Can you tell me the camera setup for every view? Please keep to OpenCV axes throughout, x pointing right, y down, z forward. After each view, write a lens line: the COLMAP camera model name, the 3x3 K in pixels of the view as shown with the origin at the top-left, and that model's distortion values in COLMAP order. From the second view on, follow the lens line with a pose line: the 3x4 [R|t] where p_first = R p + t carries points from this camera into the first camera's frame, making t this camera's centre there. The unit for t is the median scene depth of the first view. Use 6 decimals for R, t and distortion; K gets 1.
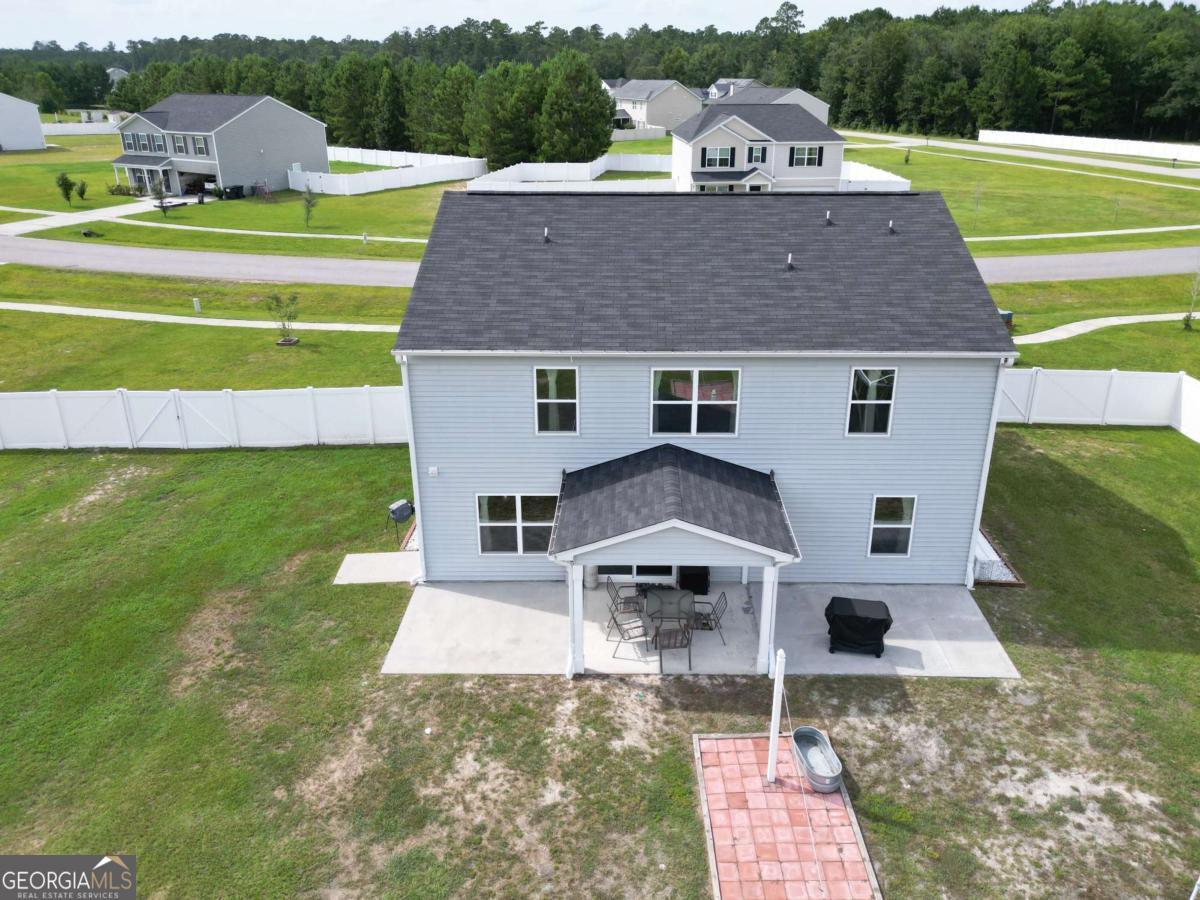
lens RADIAL K [[837.8, 0, 600.0], [0, 837.8, 450.0], [0, 0, 1]] dist [0.075676, -0.077585]
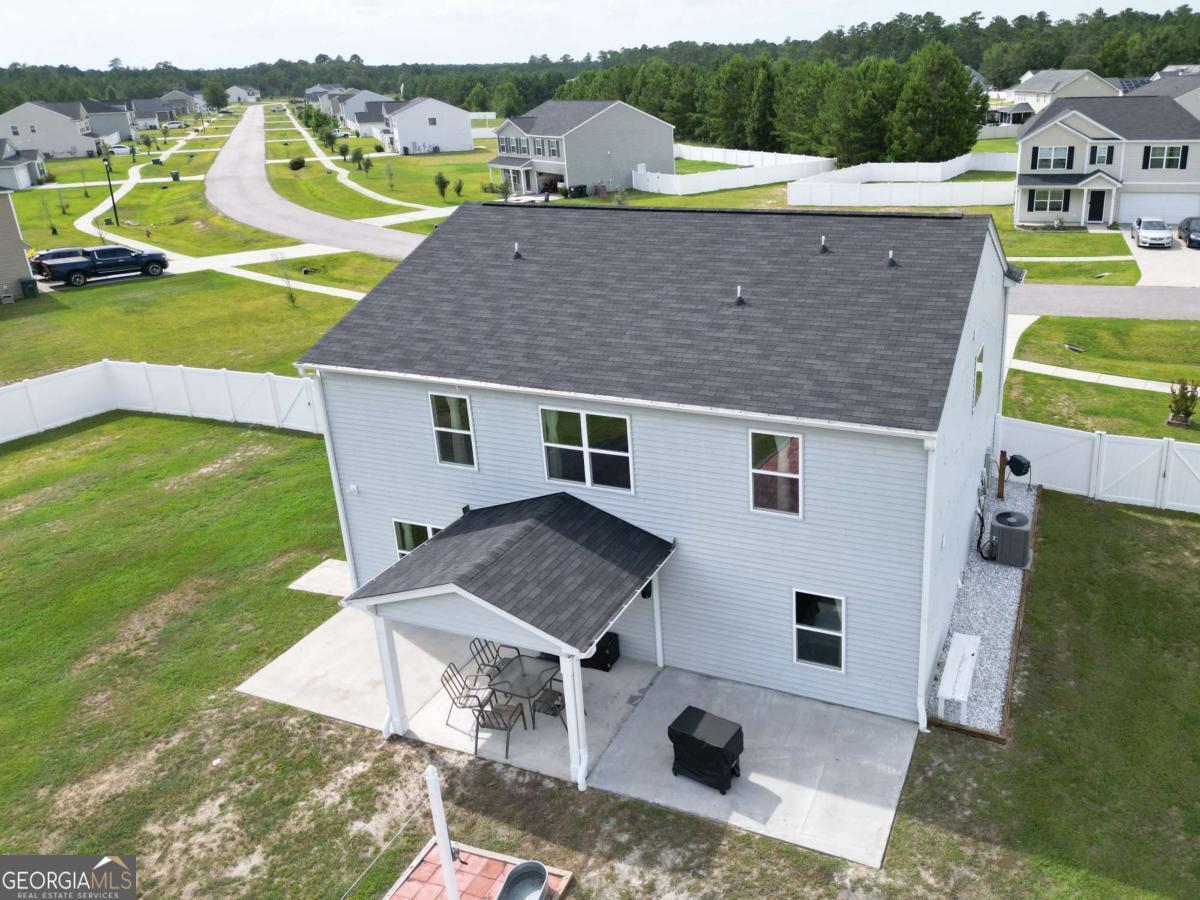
lens RADIAL K [[870.5, 0, 670.6], [0, 870.5, 423.2], [0, 0, 1]] dist [0.045117, -0.022943]
pose [[0.939259, 0.102628, -0.327504, 0.467744], [-0.114490, 0.993277, -0.017091, -0.074880], [0.323549, 0.053549, 0.944695, 0.166266]]
